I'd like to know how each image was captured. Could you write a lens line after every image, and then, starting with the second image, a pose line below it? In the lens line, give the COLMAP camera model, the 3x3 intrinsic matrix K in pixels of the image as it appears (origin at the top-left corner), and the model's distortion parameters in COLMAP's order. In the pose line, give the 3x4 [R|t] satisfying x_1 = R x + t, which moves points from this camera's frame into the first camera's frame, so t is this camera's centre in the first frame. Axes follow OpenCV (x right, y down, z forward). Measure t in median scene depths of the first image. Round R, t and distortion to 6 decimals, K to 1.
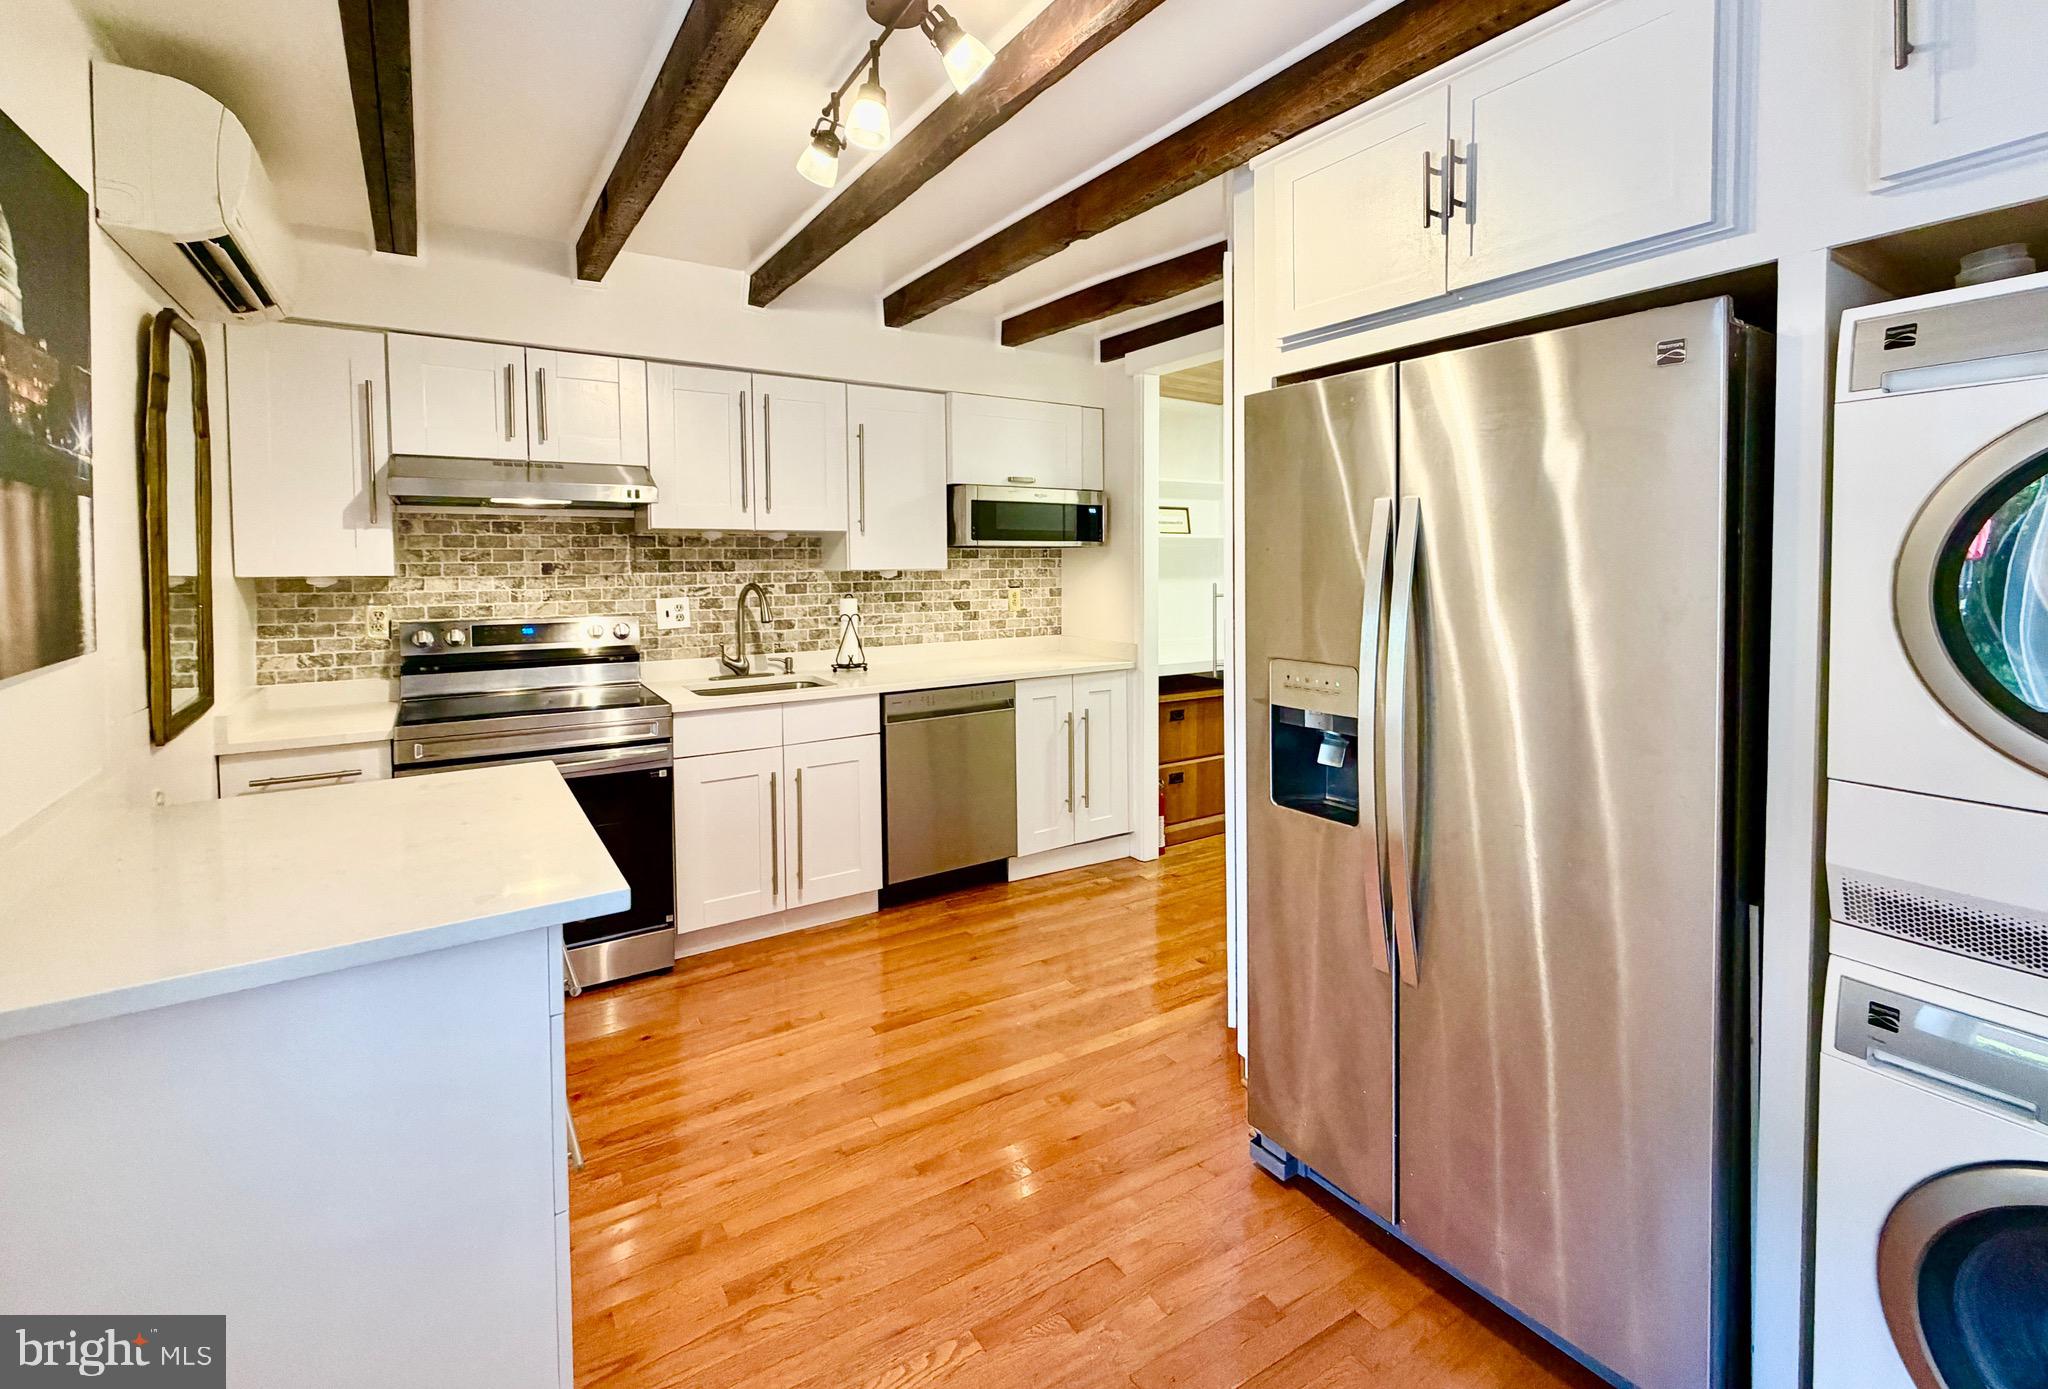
lens RADIAL K [[881.7, 0, 982.4], [0, 881.7, 585.1], [0, 0, 1]] dist [0.002913, 0.000097]
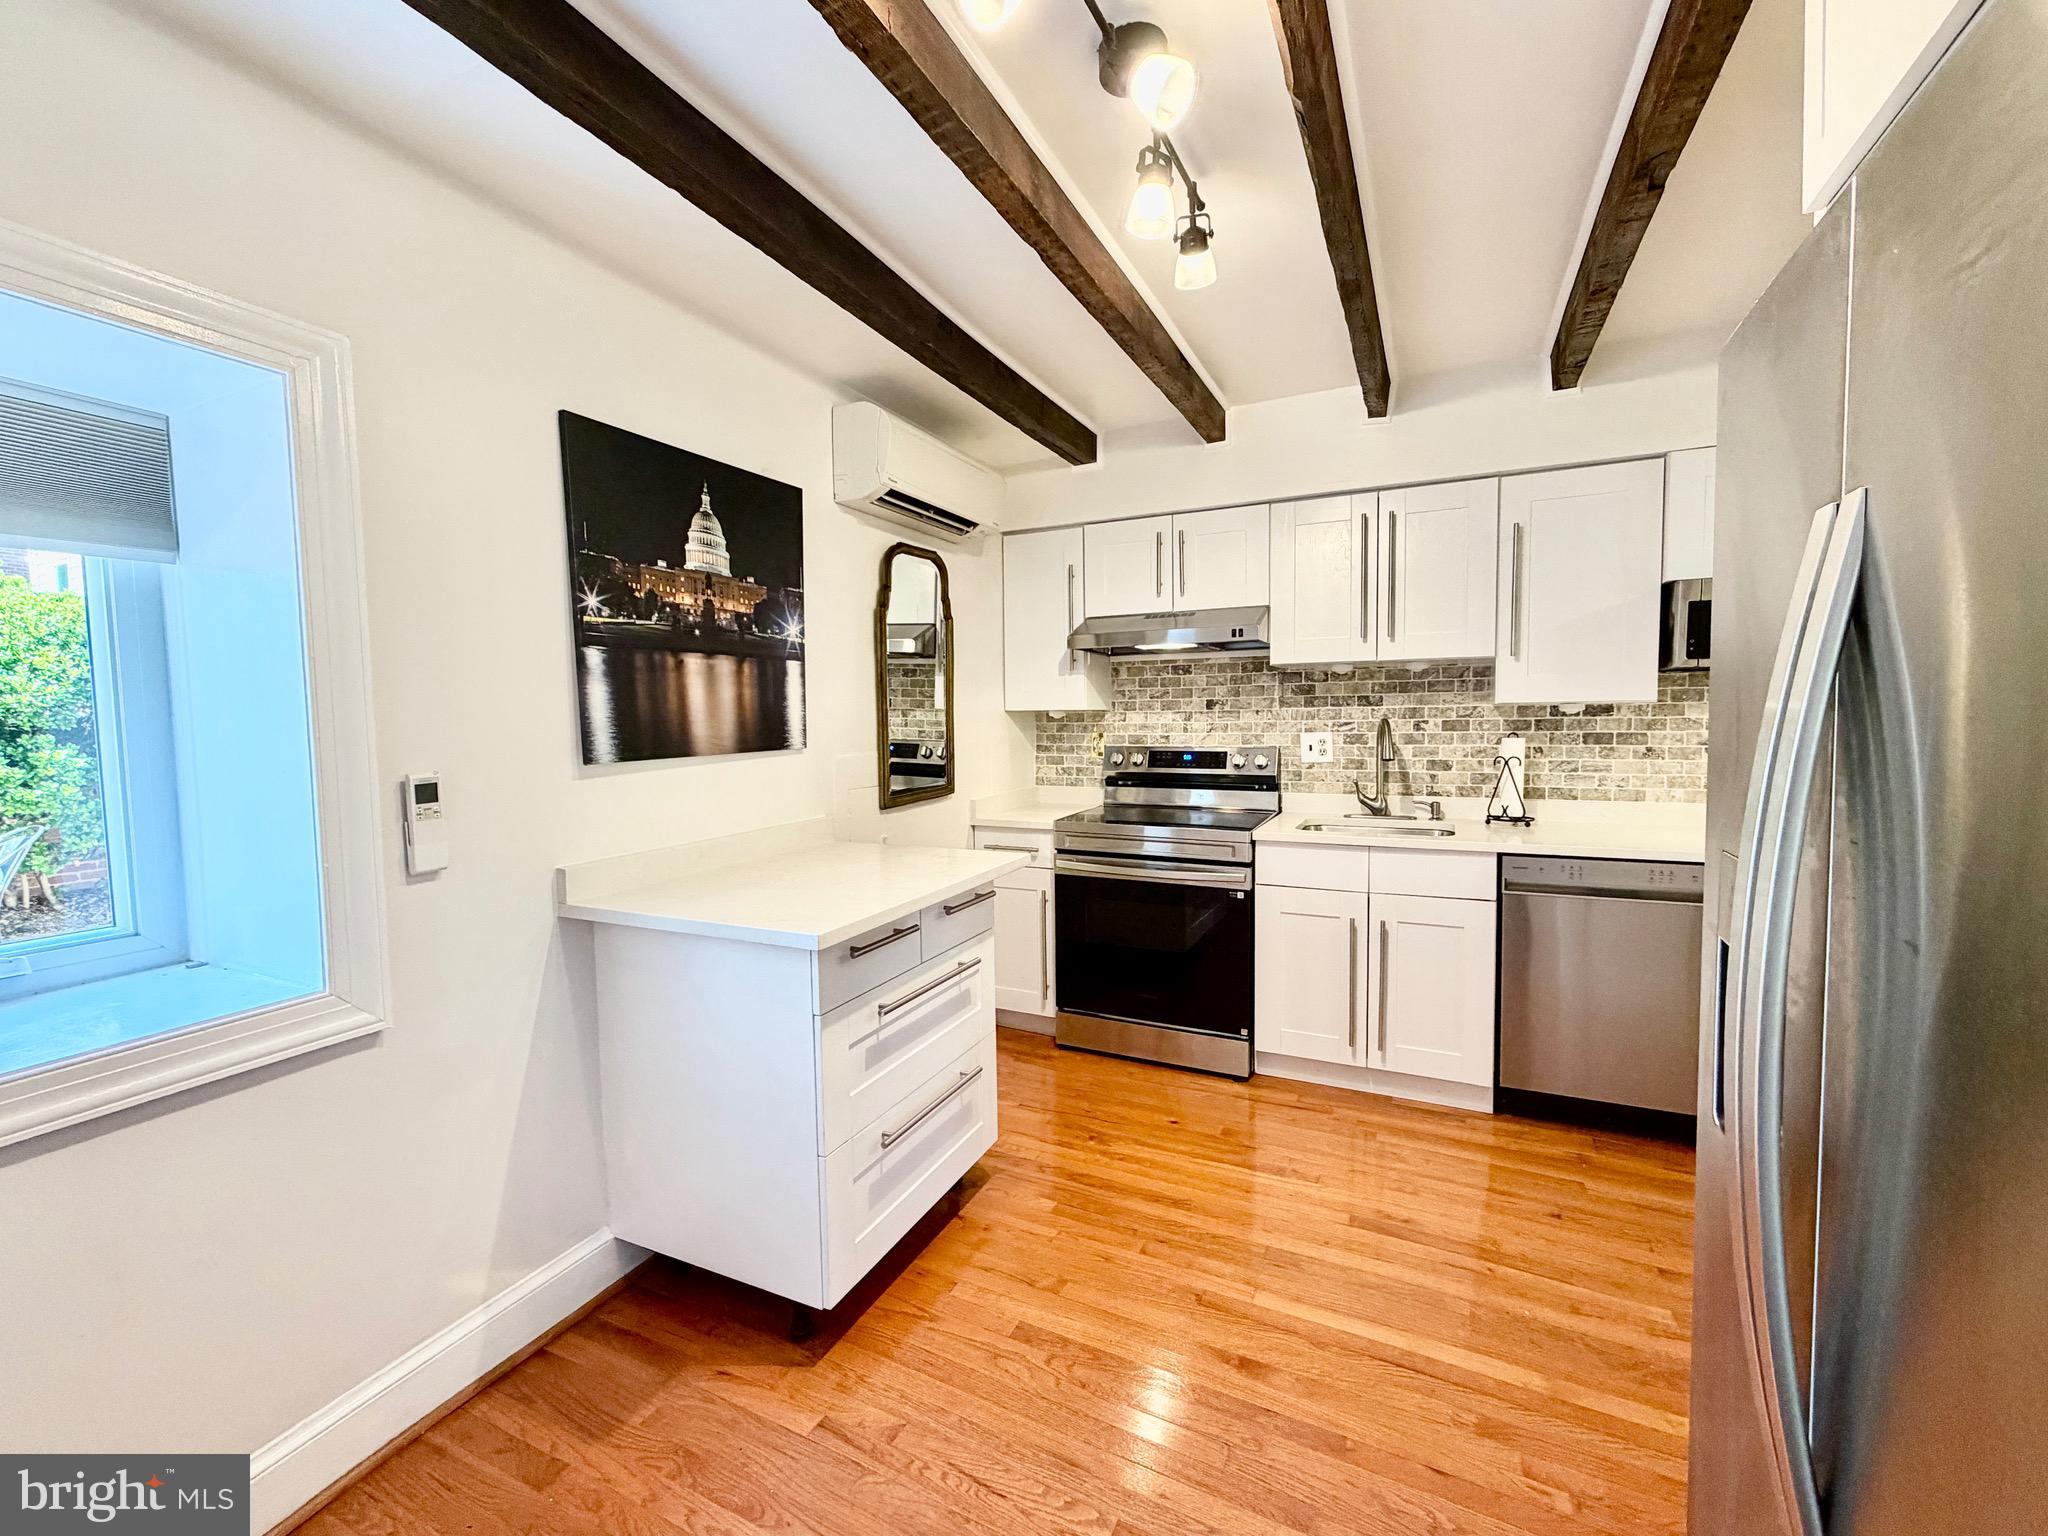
lens RADIAL K [[830.7, 0, 1030.9], [0, 830.7, 755.8], [0, 0, 1]] dist [-0.000475, 0.000264]
pose [[0.540089, 0.043170, -0.840500, 0.296269], [-0.014191, 0.999009, 0.042193, 0.006239], [0.841488, -0.010860, 0.540166, 0.219174]]
